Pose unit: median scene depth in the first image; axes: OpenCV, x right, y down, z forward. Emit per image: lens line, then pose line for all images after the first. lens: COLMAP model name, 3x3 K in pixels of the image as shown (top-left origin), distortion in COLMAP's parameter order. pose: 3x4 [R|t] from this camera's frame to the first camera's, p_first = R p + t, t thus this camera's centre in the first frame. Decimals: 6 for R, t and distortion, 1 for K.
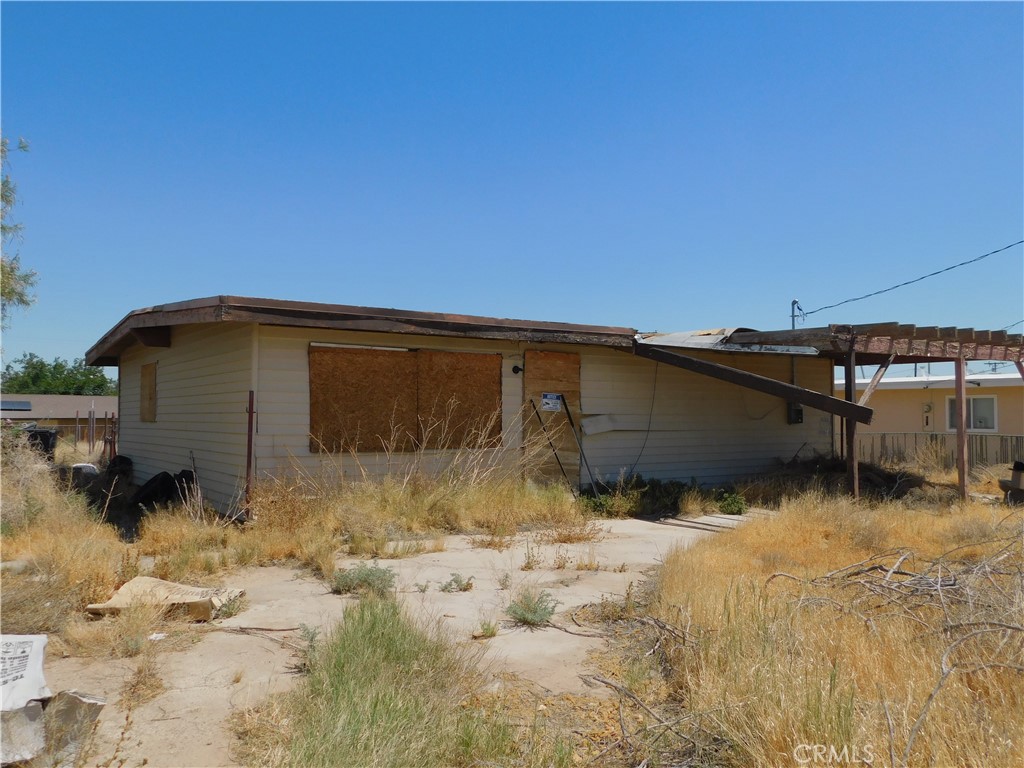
lens RADIAL K [[853.4, 0, 511.5], [0, 853.4, 385.7], [0, 0, 1]] dist [-0.016865, -0.001560]
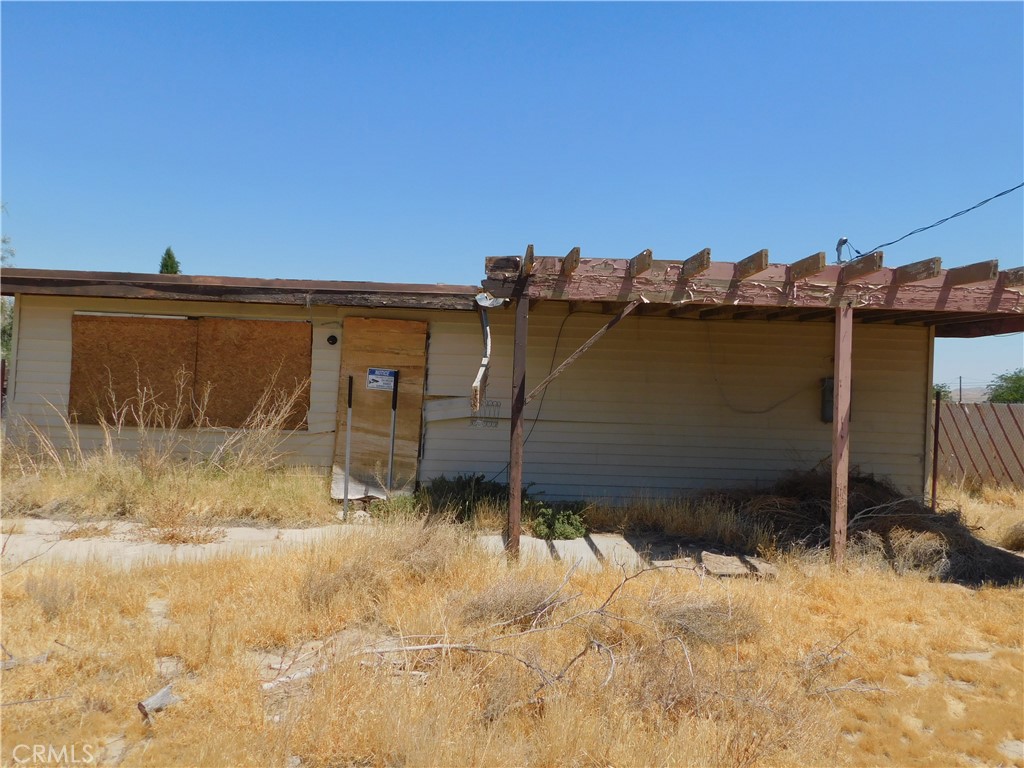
lens RADIAL K [[853.4, 0, 514.3], [0, 853.4, 388.8], [0, 0, 1]] dist [-0.016865, -0.001560]
pose [[0.847150, 0.018015, -0.531048, 0.646526], [-0.012774, 0.999827, 0.013541, 0.016995], [0.531200, -0.004688, 0.847234, 0.398294]]
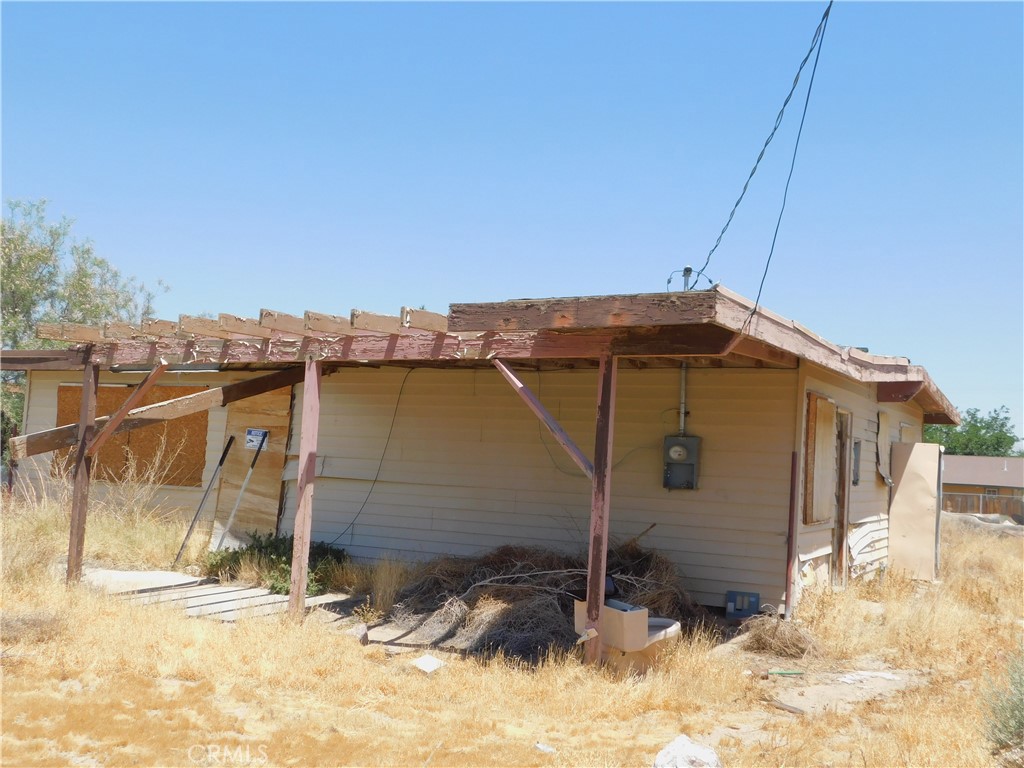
lens RADIAL K [[1124.2, 0, 512.2], [0, 1124.2, 379.9], [0, 0, 1]] dist [-0.006787, 0.000000]
pose [[0.452991, -0.044930, -0.890382, 1.278872], [-0.011153, 0.998365, -0.056053, 0.021907], [0.891445, 0.035322, 0.451749, 0.776257]]
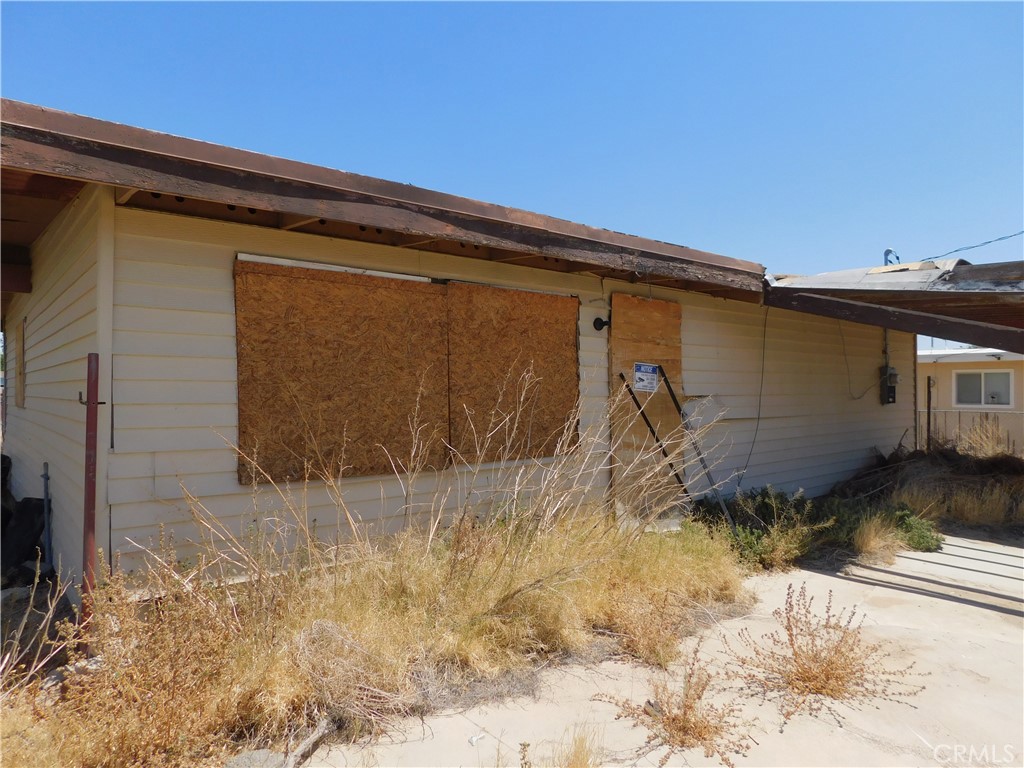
lens RADIAL K [[680.5, 0, 509.3], [0, 680.5, 391.5], [0, 0, 1]] dist [-0.064184, 0.050764]
pose [[0.995708, -0.003460, 0.092483, -0.108886], [-0.000324, 0.999164, 0.040873, 0.009986], [-0.092547, -0.040728, 0.994875, 0.553235]]
